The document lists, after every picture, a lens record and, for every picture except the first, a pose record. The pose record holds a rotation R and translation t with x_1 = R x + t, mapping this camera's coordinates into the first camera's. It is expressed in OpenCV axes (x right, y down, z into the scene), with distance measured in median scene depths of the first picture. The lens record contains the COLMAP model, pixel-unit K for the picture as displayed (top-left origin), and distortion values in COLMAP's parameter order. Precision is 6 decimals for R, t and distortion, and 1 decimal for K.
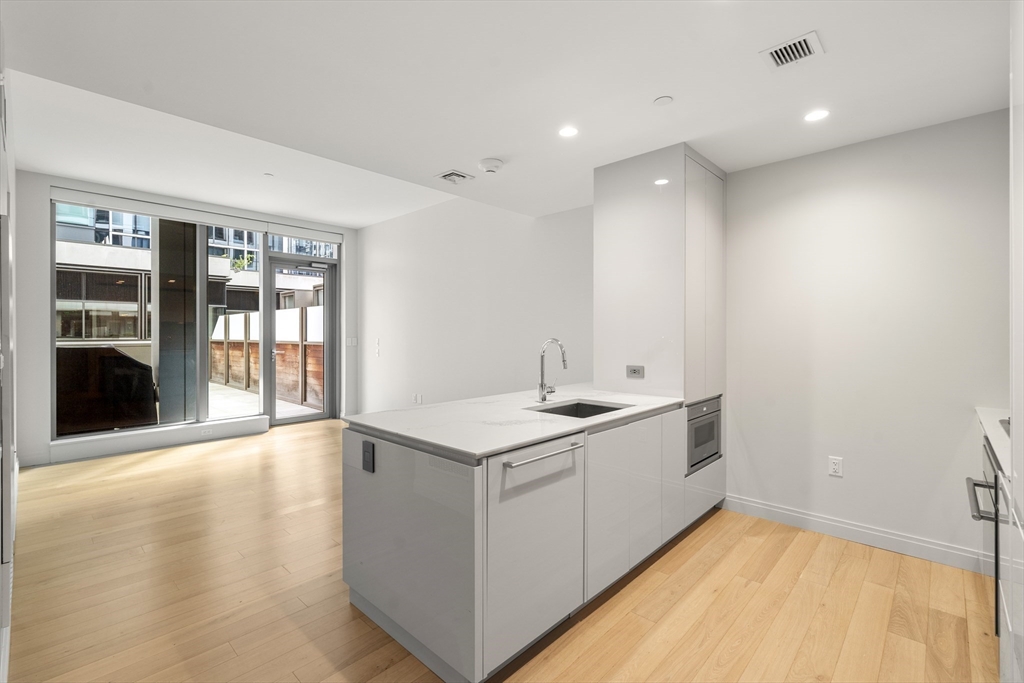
lens RADIAL K [[456.0, 0, 511.2], [0, 456.0, 337.6], [0, 0, 1]] dist [0.003221, 0.000745]
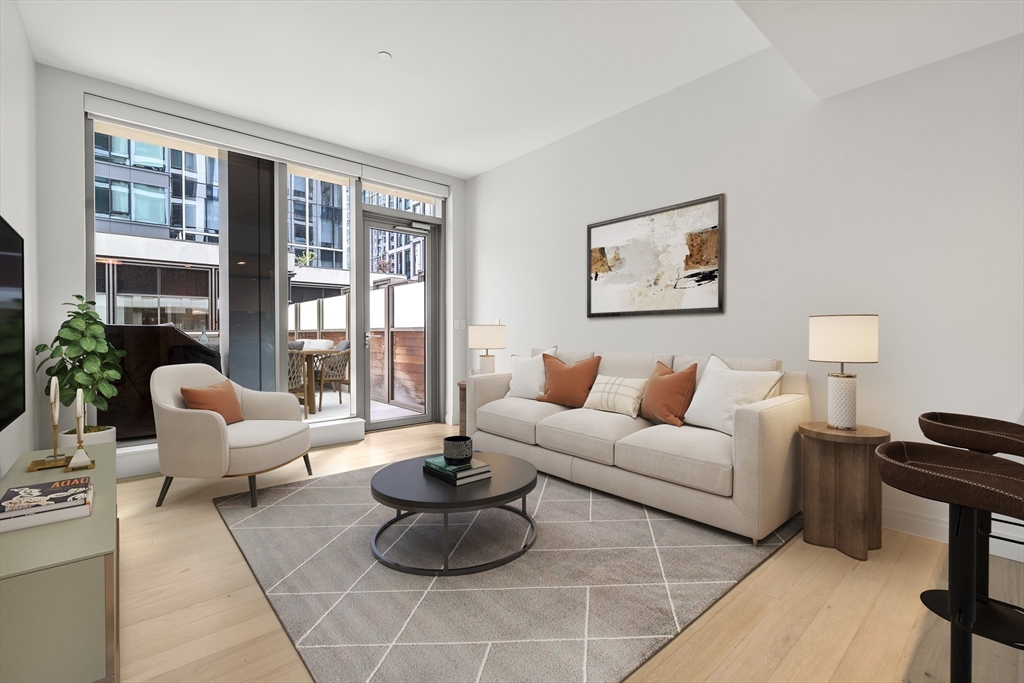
lens RADIAL K [[456.0, 0, 513.4], [0, 456.0, 339.8], [0, 0, 1]] dist [0.003221, 0.000745]
pose [[0.995191, 0.001231, -0.097947, -0.149720], [-0.000468, 0.999969, 0.007816, 0.023892], [0.097953, -0.007732, 0.995161, 0.192935]]
